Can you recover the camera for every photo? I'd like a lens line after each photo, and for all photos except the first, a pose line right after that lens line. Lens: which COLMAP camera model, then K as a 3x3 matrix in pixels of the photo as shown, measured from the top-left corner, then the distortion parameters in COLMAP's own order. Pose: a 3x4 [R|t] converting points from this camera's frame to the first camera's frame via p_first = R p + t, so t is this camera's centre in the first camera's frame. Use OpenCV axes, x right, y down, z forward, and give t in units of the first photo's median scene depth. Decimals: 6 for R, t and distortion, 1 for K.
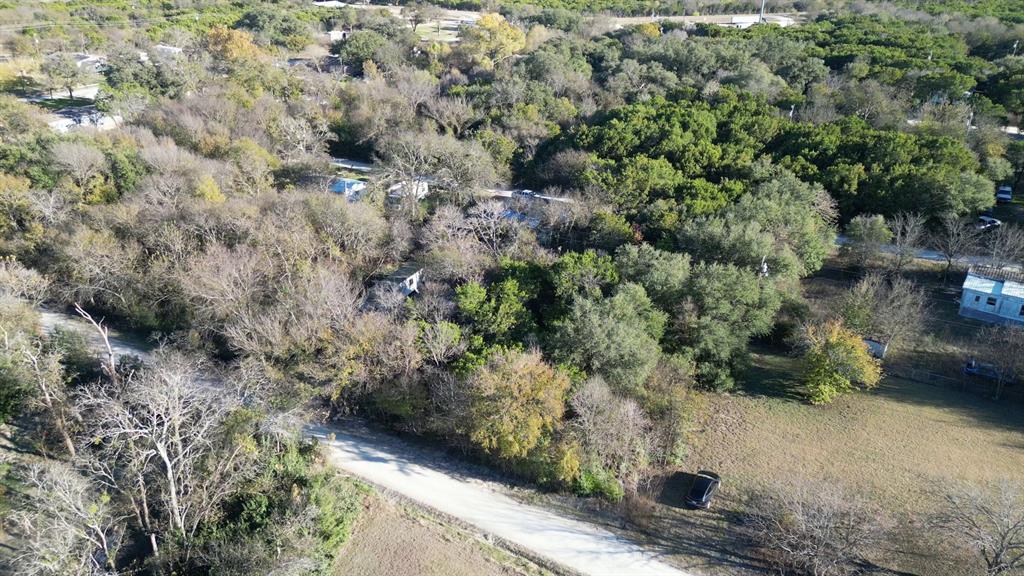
lens RADIAL K [[749.4, 0, 508.7], [0, 749.4, 287.0], [0, 0, 1]] dist [0.070012, -0.069563]
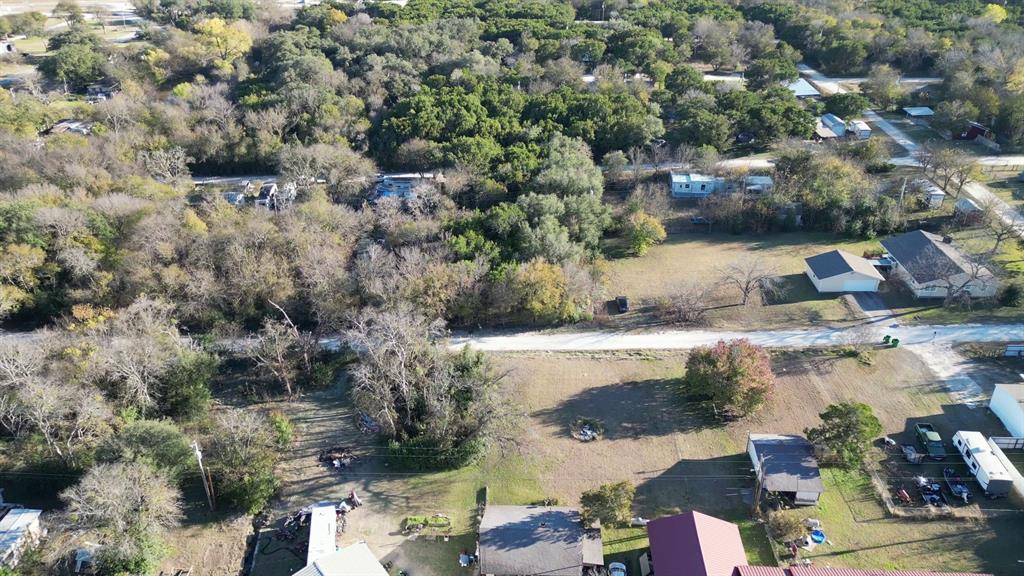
lens RADIAL K [[749.4, 0, 510.2], [0, 749.4, 286.4], [0, 0, 1]] dist [0.070012, -0.069563]
pose [[0.865092, -0.254514, 0.432247, -0.609694], [0.226257, 0.967064, 0.116596, -0.057138], [-0.447686, -0.003067, 0.894185, -0.469504]]
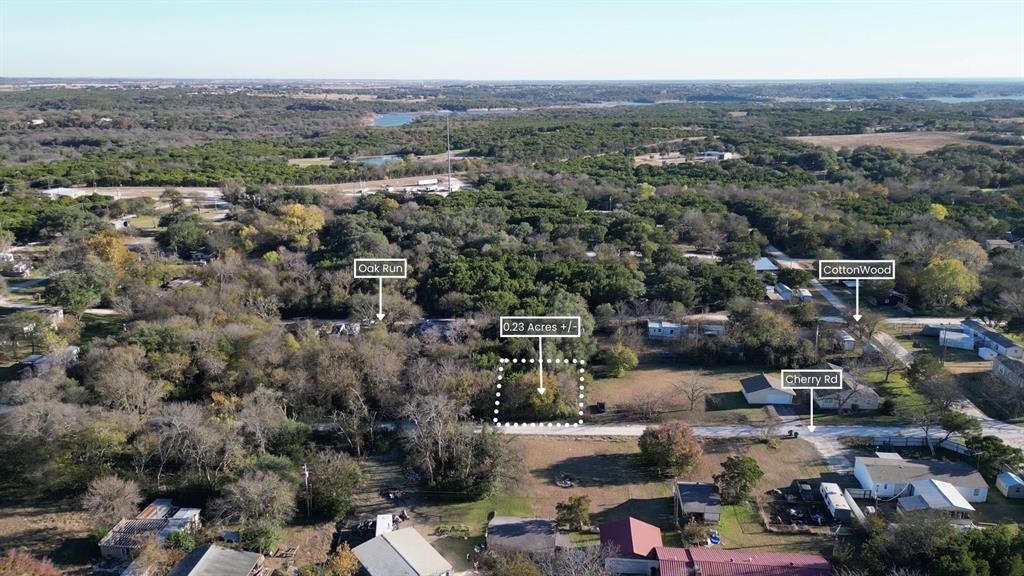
lens RADIAL K [[749.4, 0, 511.2], [0, 749.4, 277.9], [0, 0, 1]] dist [0.070012, -0.069563]
pose [[0.884855, -0.122757, 0.449402, -0.847773], [0.201390, 0.970659, -0.131389, 0.074100], [-0.420087, 0.206766, 0.883614, -0.963191]]
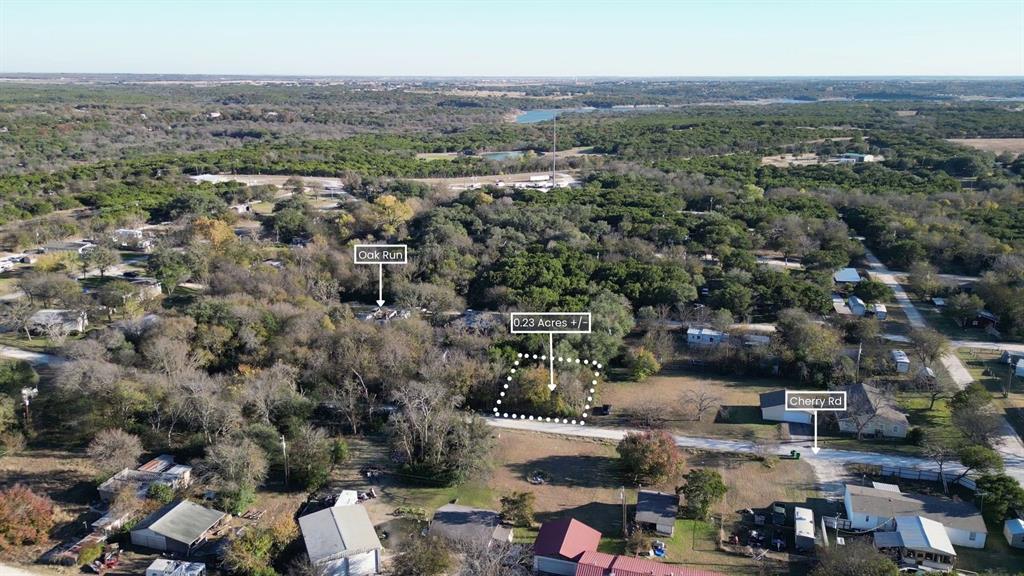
lens RADIAL K [[749.4, 0, 510.9], [0, 749.4, 278.6], [0, 0, 1]] dist [0.070012, -0.069563]
pose [[0.960029, -0.075007, 0.269663, -0.536746], [0.120961, 0.979994, -0.158050, 0.136477], [-0.252414, 0.184351, 0.949896, -1.093680]]
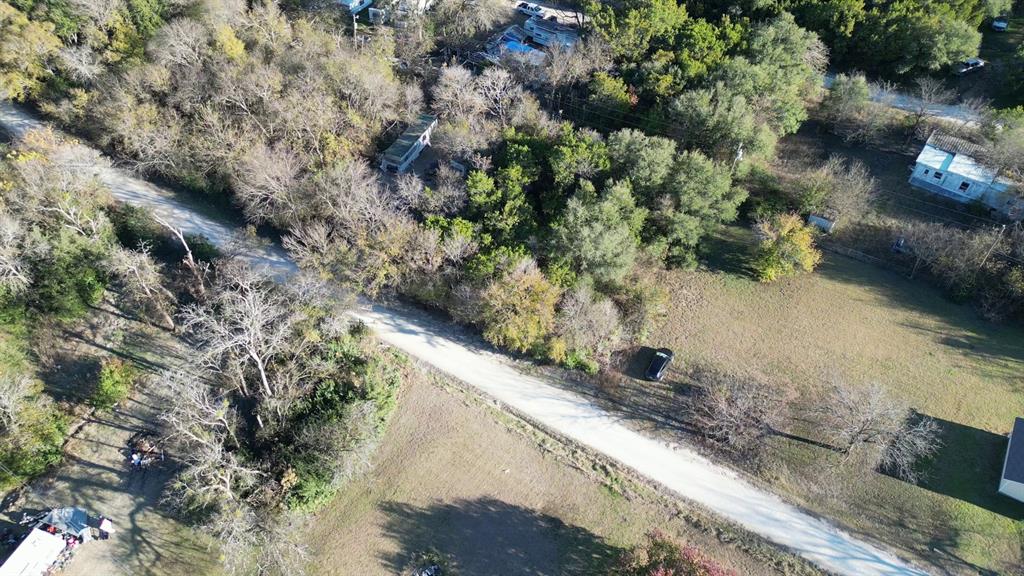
lens RADIAL K [[749.4, 0, 508.9], [0, 749.4, 289.1], [0, 0, 1]] dist [0.070012, -0.069563]
pose [[0.999966, 0.007818, -0.002775, -0.001916], [-0.006155, 0.923500, 0.383550, -0.251455], [0.005561, -0.383520, 0.923516, -0.115131]]
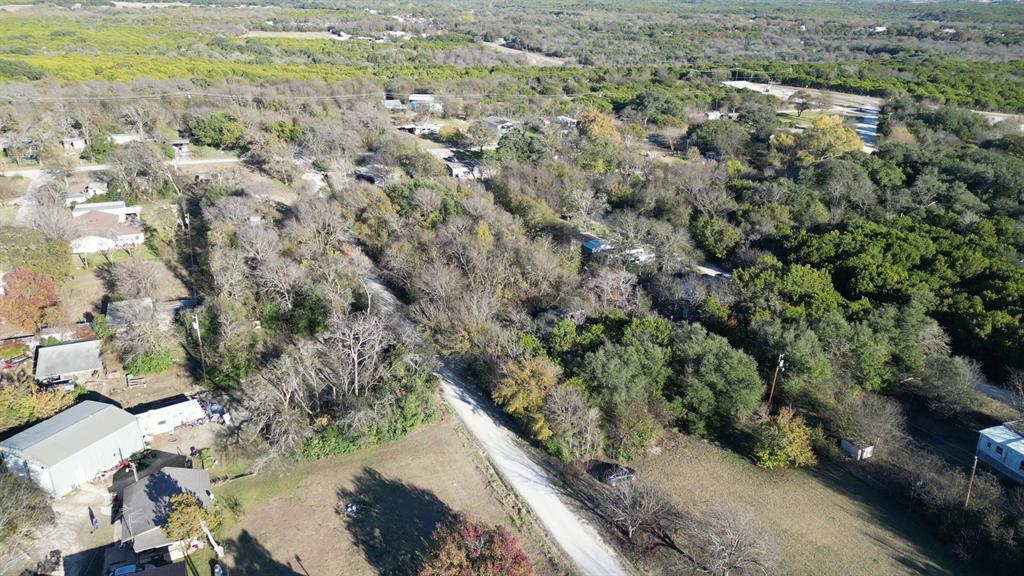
lens RADIAL K [[749.4, 0, 507.6], [0, 749.4, 285.2], [0, 0, 1]] dist [0.070012, -0.069563]
pose [[0.831866, 0.210723, -0.513415, 0.546750], [-0.246608, 0.969114, -0.001813, -0.034855], [0.497175, 0.128120, 0.858139, -0.336748]]
